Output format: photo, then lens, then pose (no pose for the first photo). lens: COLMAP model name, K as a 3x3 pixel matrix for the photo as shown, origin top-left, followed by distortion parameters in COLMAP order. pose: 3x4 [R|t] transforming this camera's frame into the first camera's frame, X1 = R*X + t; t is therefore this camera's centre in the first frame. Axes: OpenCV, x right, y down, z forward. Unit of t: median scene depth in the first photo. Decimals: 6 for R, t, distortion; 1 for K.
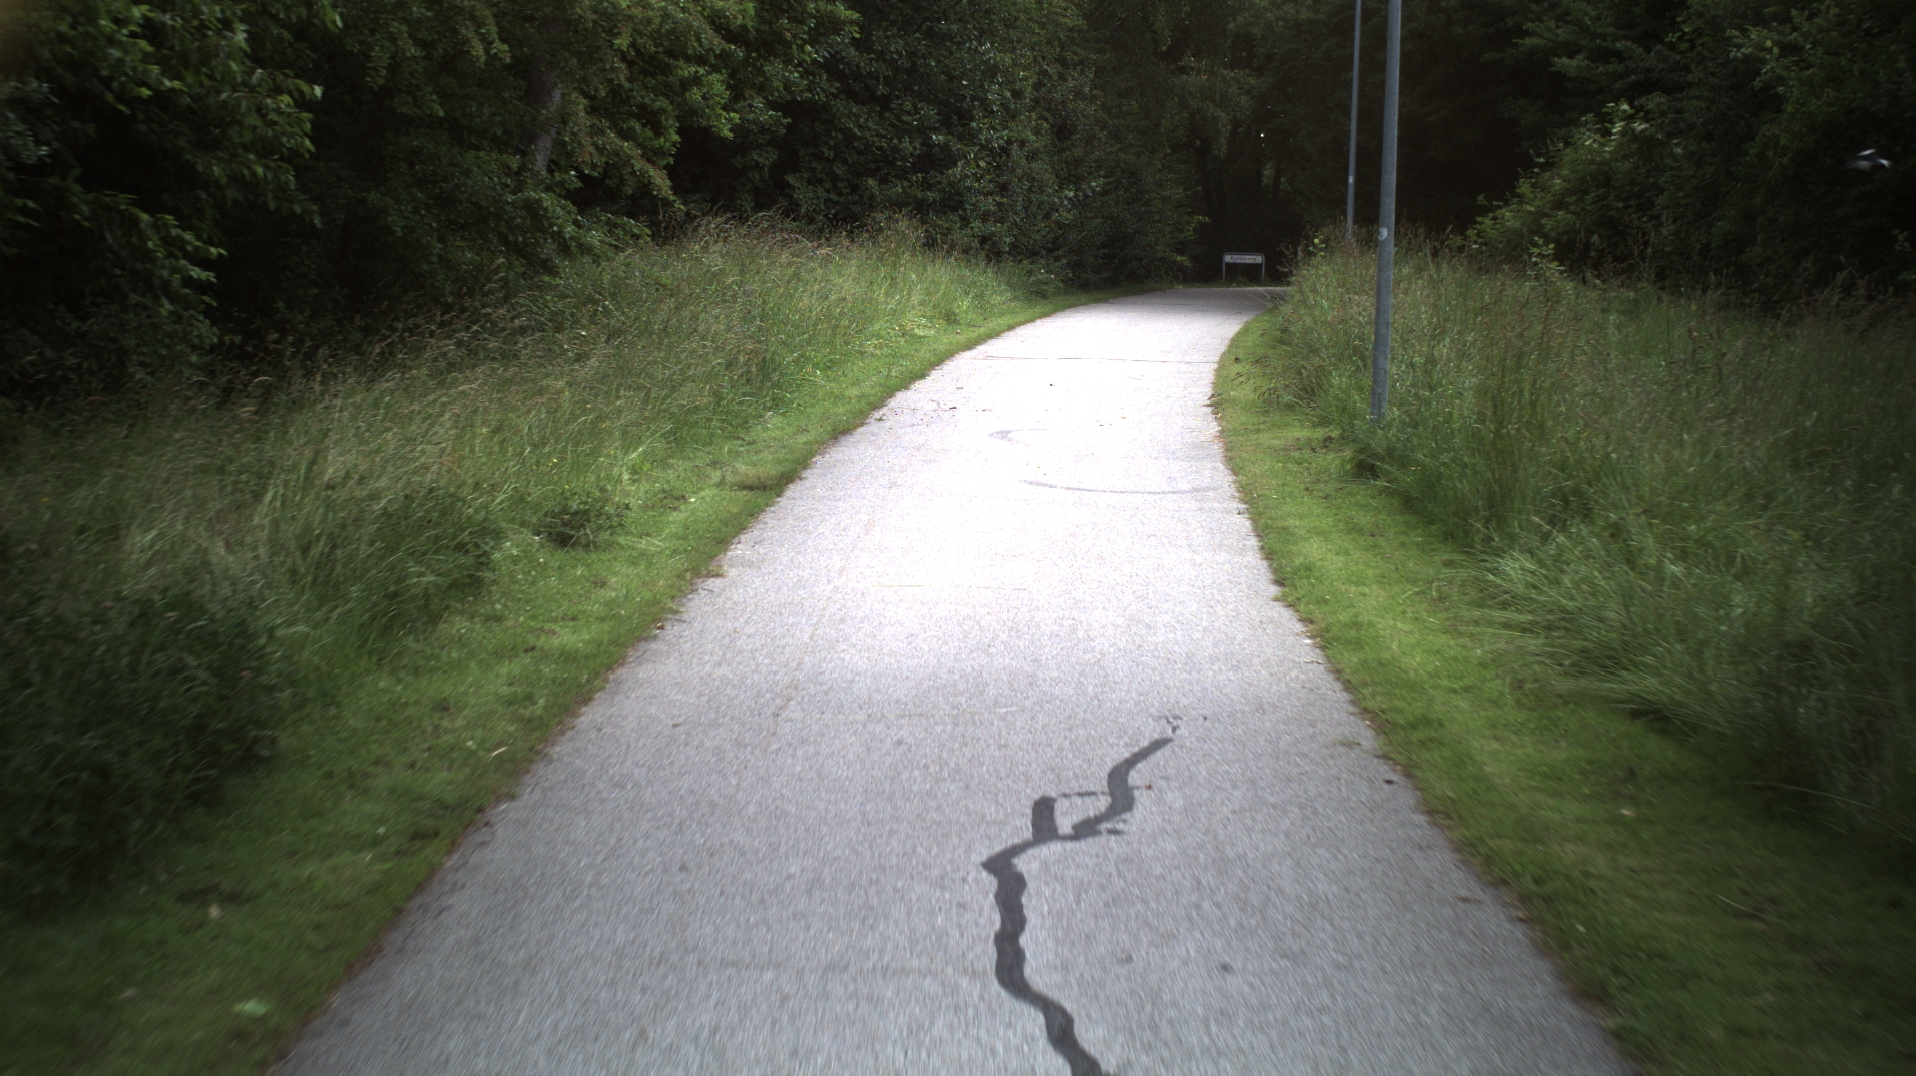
lens RADIAL K [[3337.8, 0, 949.4], [0, 3337.8, 543.1], [0, 0, 1]] dist [-0.223748, 0.000000]
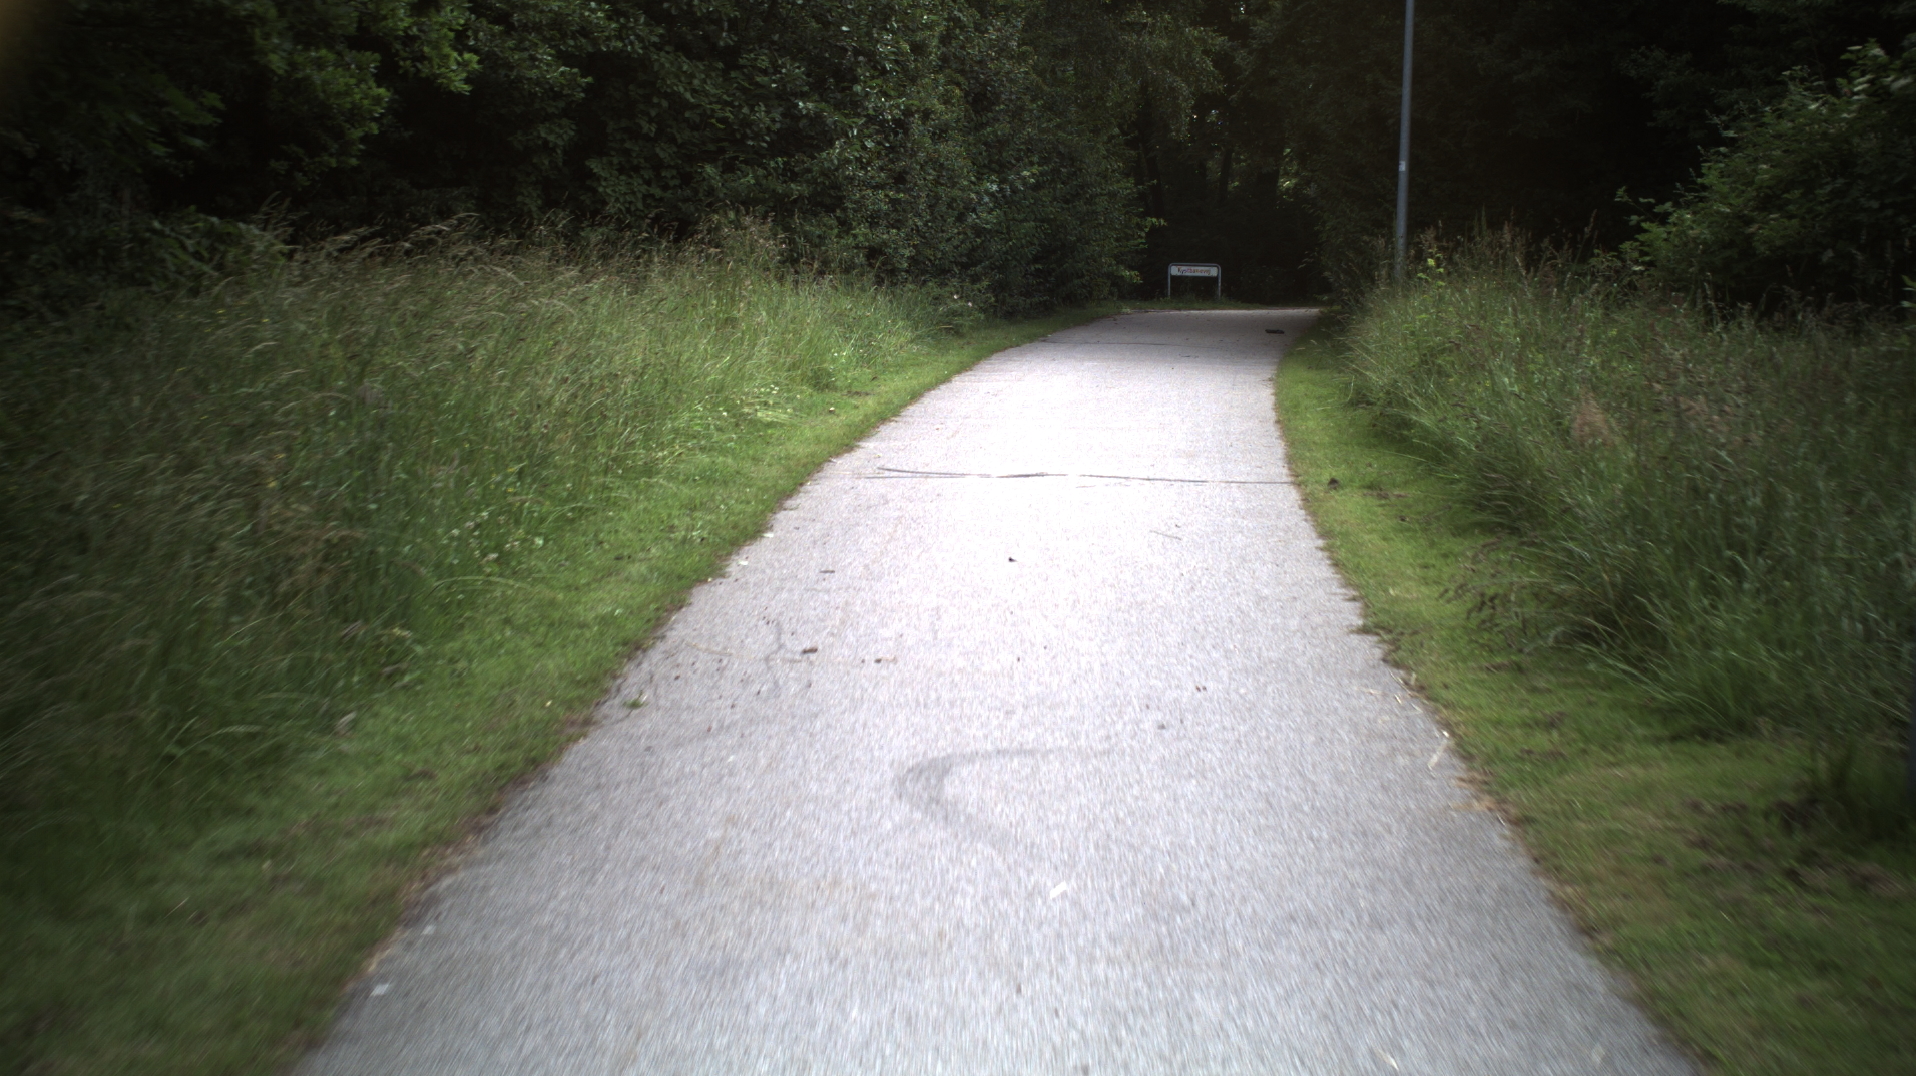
lens RADIAL K [[3337.8, 0, 963.6], [0, 3337.8, 532.7], [0, 0, 1]] dist [-0.223748, 0.000000]
pose [[0.999254, -0.001959, 0.038576, 0.002516], [0.002079, 0.999993, -0.003063, -0.030245], [-0.038570, 0.003141, 0.999251, 0.302685]]
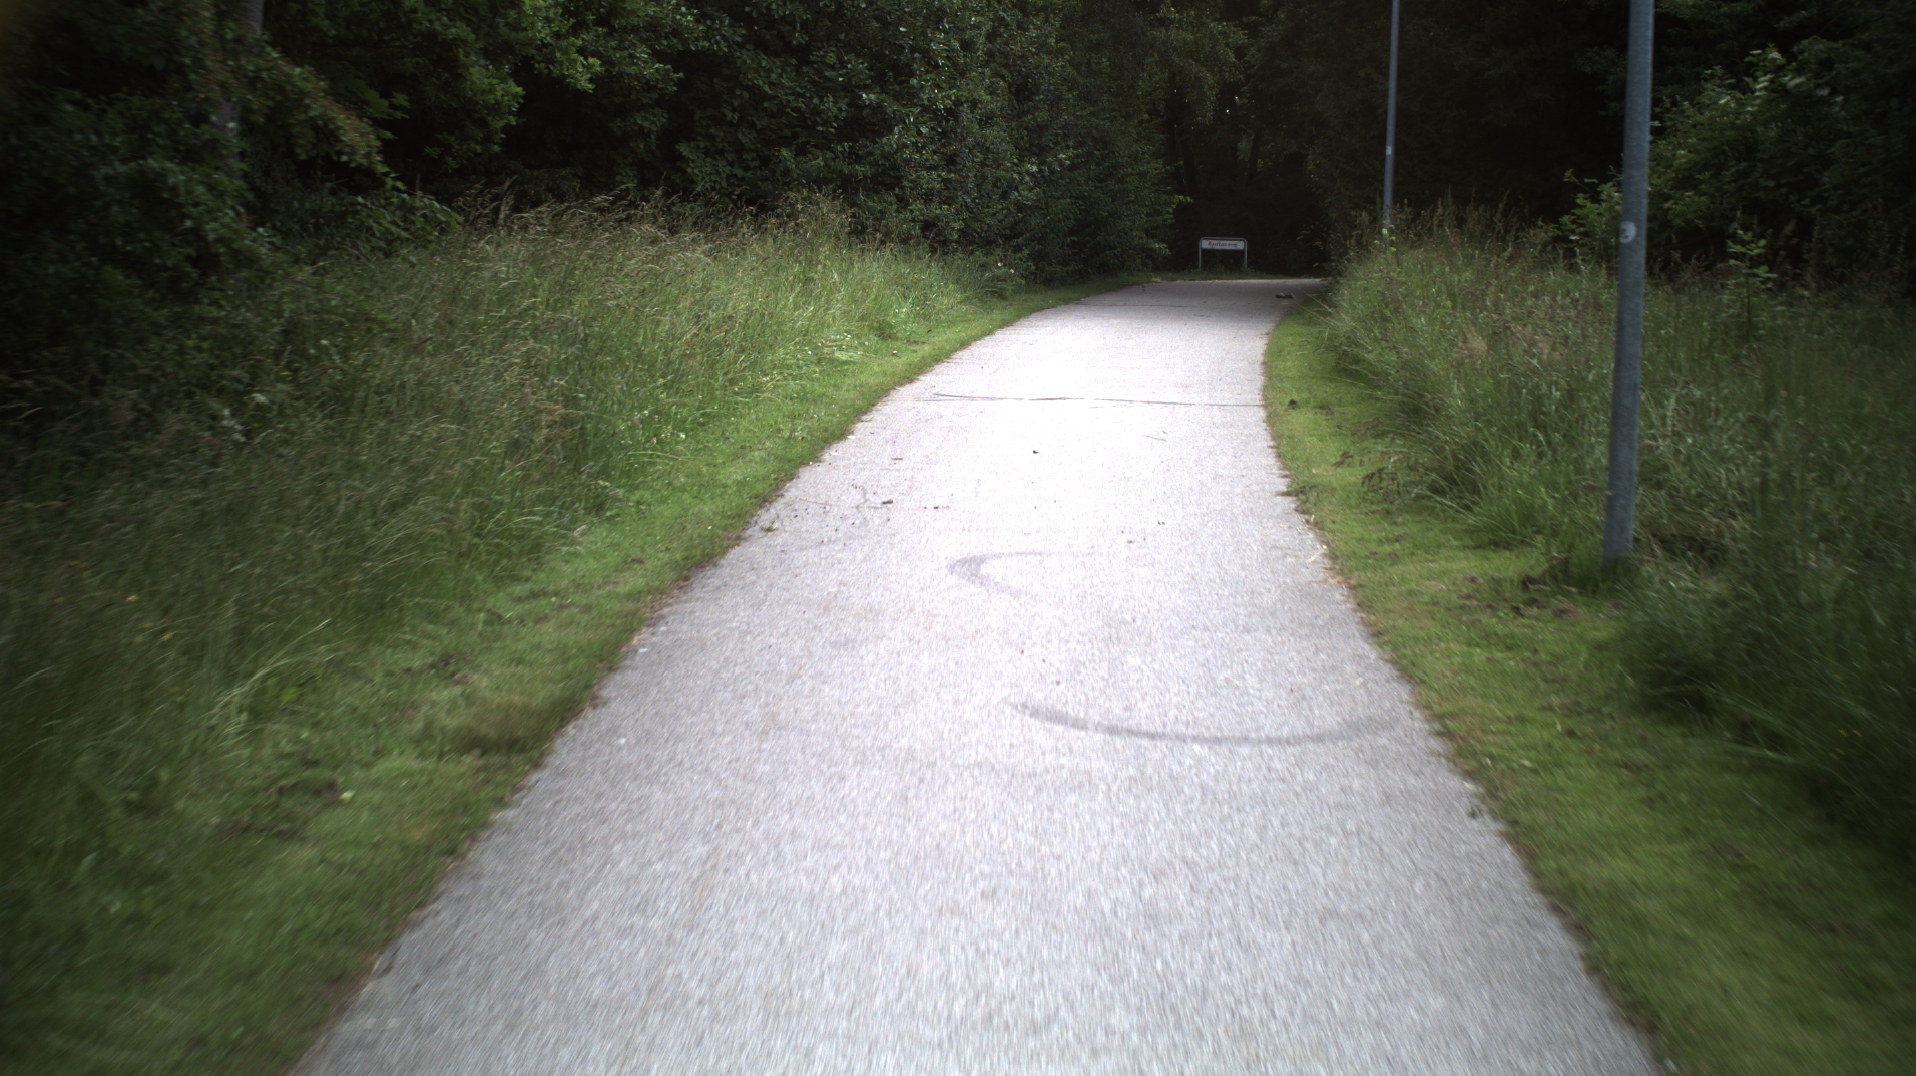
lens RADIAL K [[3337.8, 0, 964.4], [0, 3337.8, 540.6], [0, 0, 1]] dist [-0.223748, 0.000000]
pose [[0.999715, -0.000662, 0.023849, 0.000377], [0.000520, 0.999982, 0.005978, -0.020364], [-0.023853, -0.005964, 0.999698, 0.202232]]
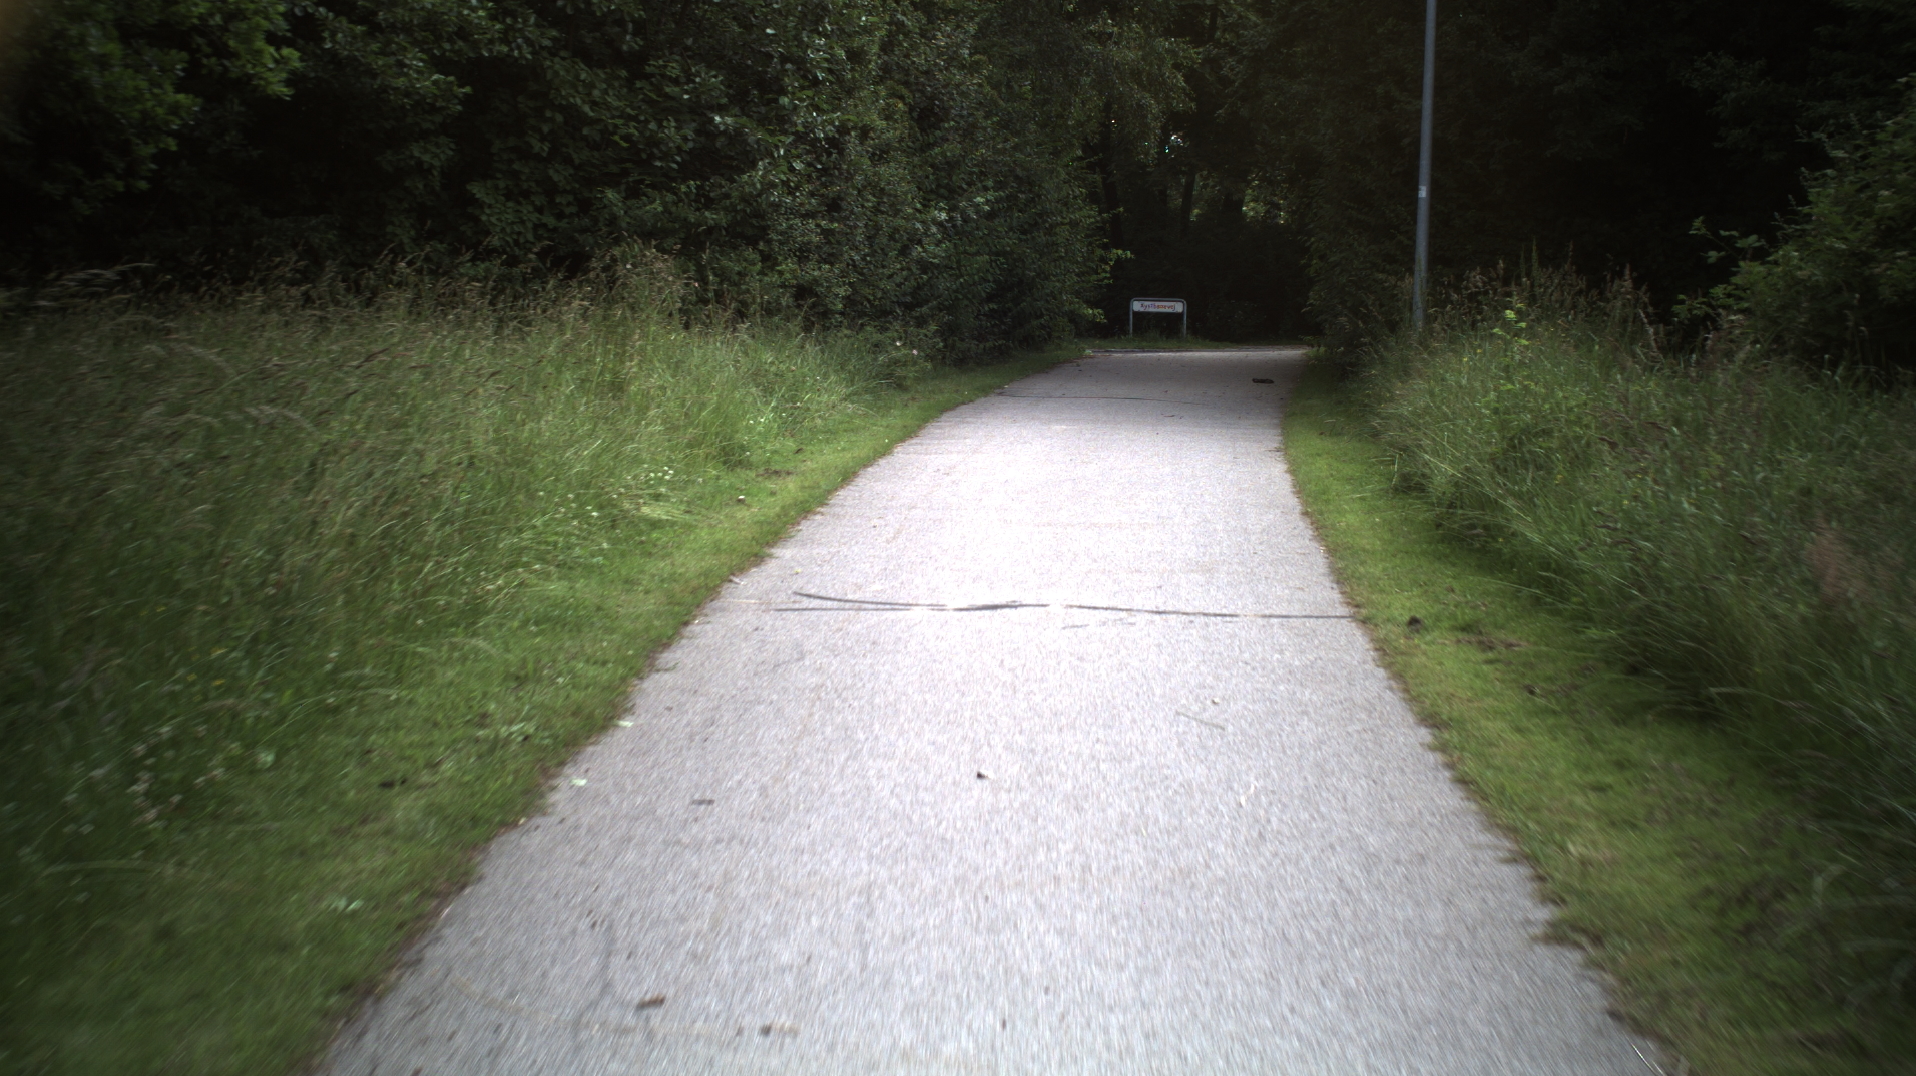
lens RADIAL K [[3337.8, 0, 974.4], [0, 3337.8, 538.2], [0, 0, 1]] dist [-0.223748, 0.000000]
pose [[0.998264, -0.001692, 0.058876, 0.006224], [0.002250, 0.999953, -0.009413, -0.041272], [-0.058858, 0.009529, 0.998221, 0.402683]]
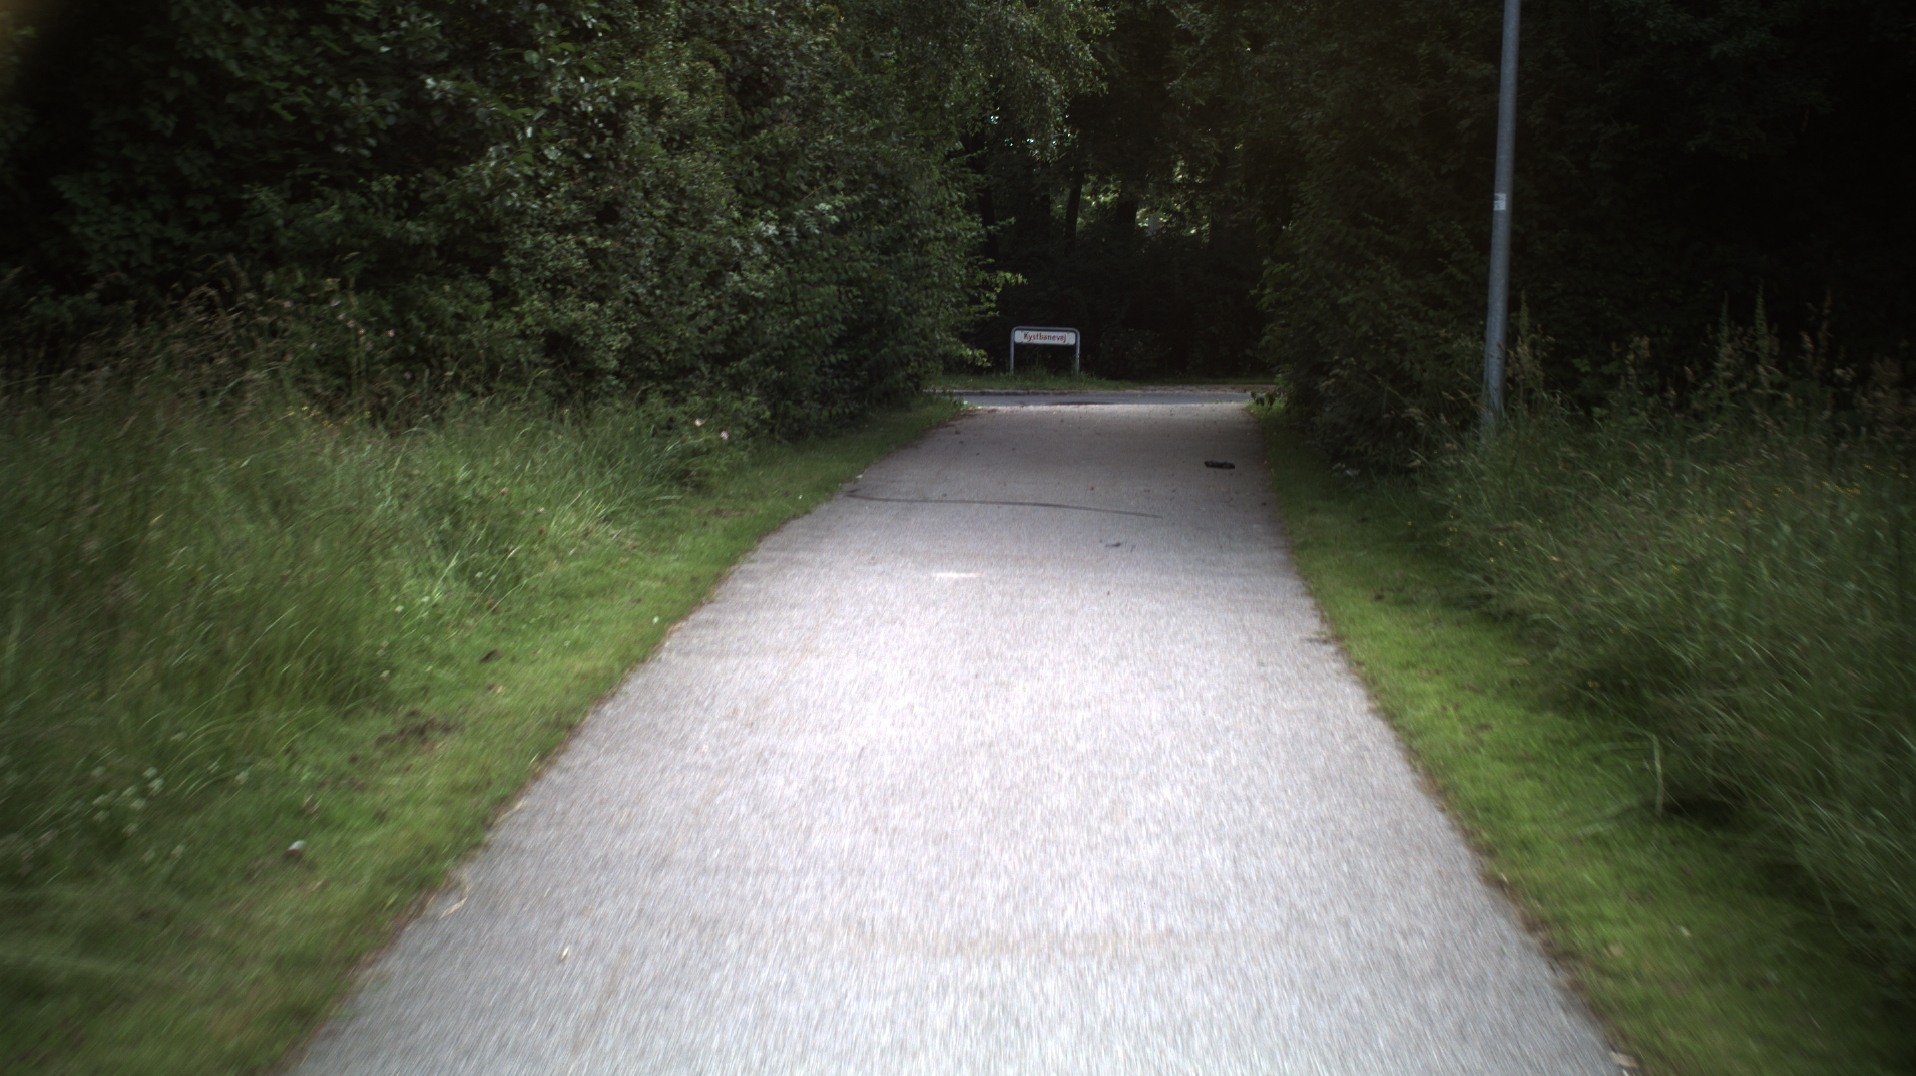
lens RADIAL K [[3337.8, 0, 950.5], [0, 3337.8, 536.9], [0, 0, 1]] dist [-0.223748, 0.000000]
pose [[0.995362, 0.005145, 0.096059, 0.019699], [-0.004057, 0.999925, -0.011520, -0.063741], [-0.096111, 0.011077, 0.995309, 0.602129]]
